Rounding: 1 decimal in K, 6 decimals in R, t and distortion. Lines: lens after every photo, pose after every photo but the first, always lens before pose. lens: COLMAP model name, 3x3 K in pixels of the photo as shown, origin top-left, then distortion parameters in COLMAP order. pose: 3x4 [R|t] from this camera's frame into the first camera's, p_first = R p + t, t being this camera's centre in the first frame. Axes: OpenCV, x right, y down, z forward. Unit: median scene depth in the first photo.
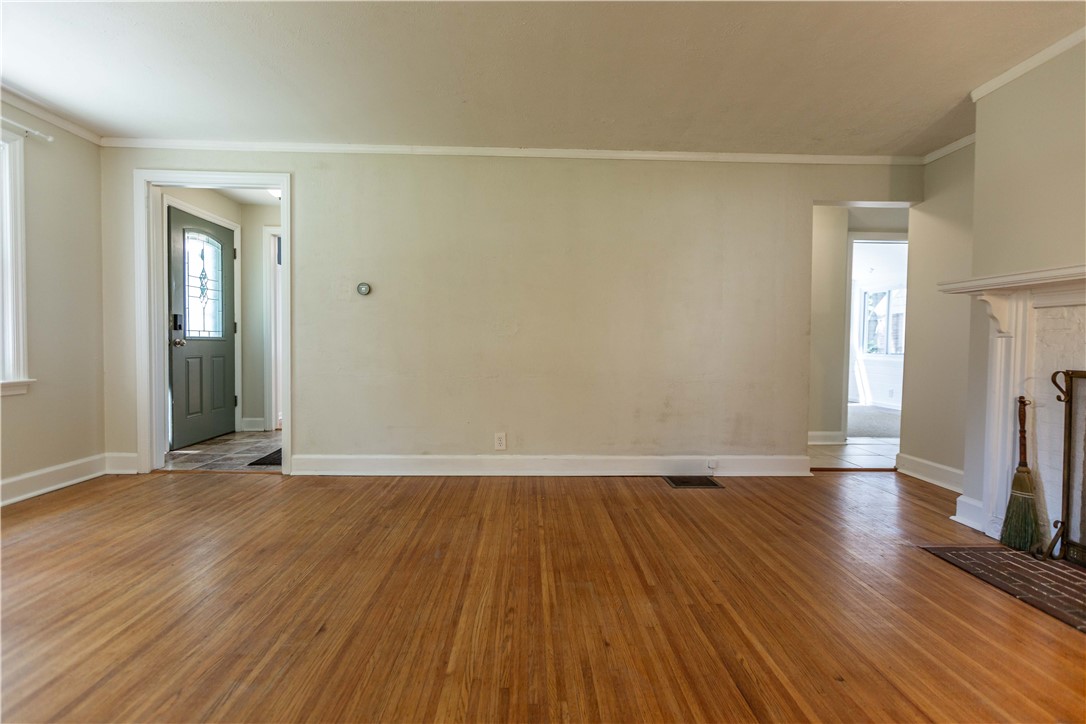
lens RADIAL K [[493.2, 0, 543.0], [0, 493.2, 362.0], [0, 0, 1]] dist [0.000025, -0.000150]
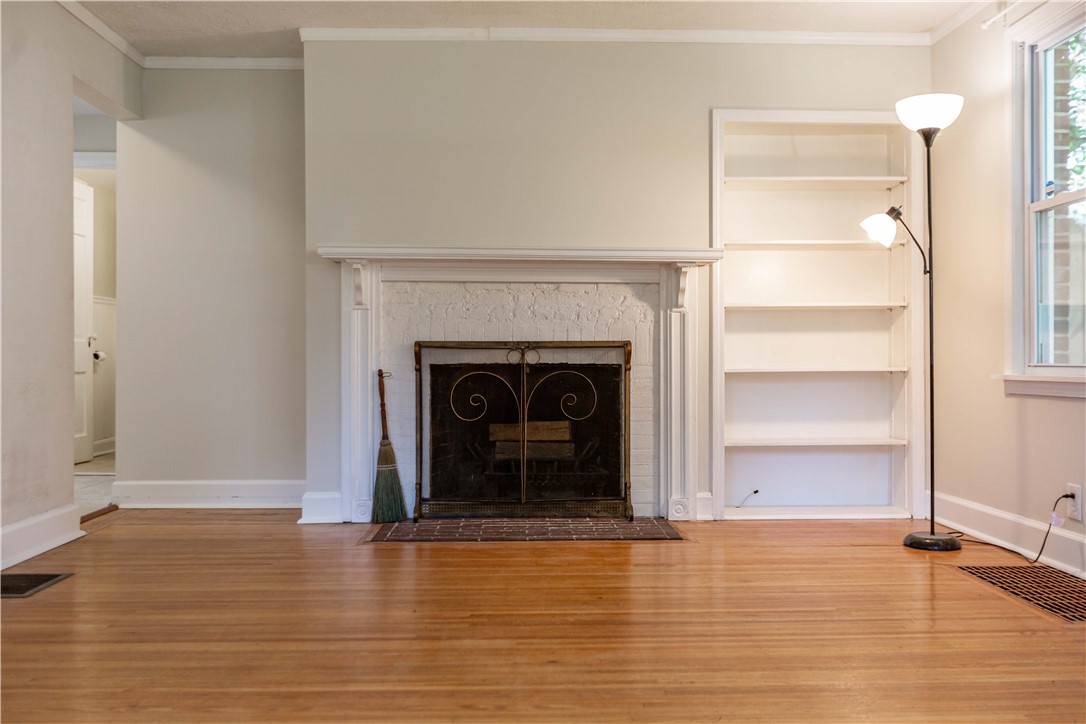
lens RADIAL K [[980.6, 0, 543.0], [0, 980.6, 362.0], [0, 0, 1]] dist [-0.001555, -0.005811]
pose [[-0.005748, -0.015887, 0.999857, -1.001830], [0.037746, 0.999158, 0.016093, 0.035575], [-0.999271, 0.037833, -0.005143, 0.682937]]
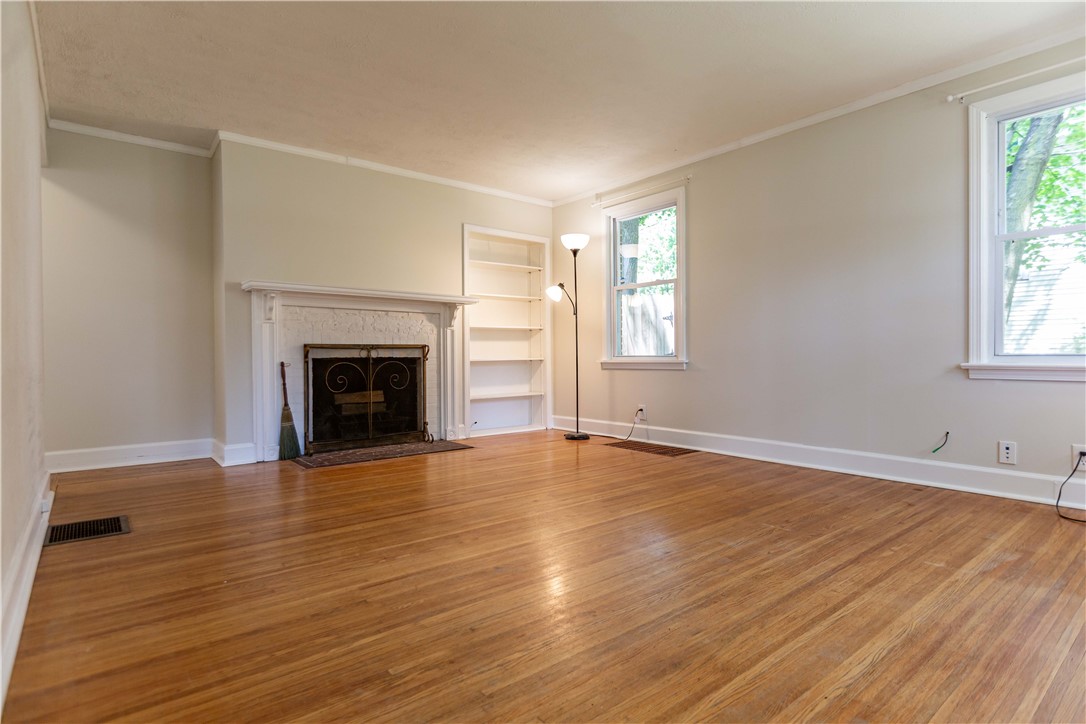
lens RADIAL K [[563.4, 0, 543.0], [0, 563.4, 362.0], [0, 0, 1]] dist [-0.000074, 0.000214]
pose [[-0.609257, -0.016589, 0.792799, -0.933289], [0.029259, 0.998630, 0.043382, 0.017860], [-0.792433, 0.049627, -0.607937, 1.427668]]
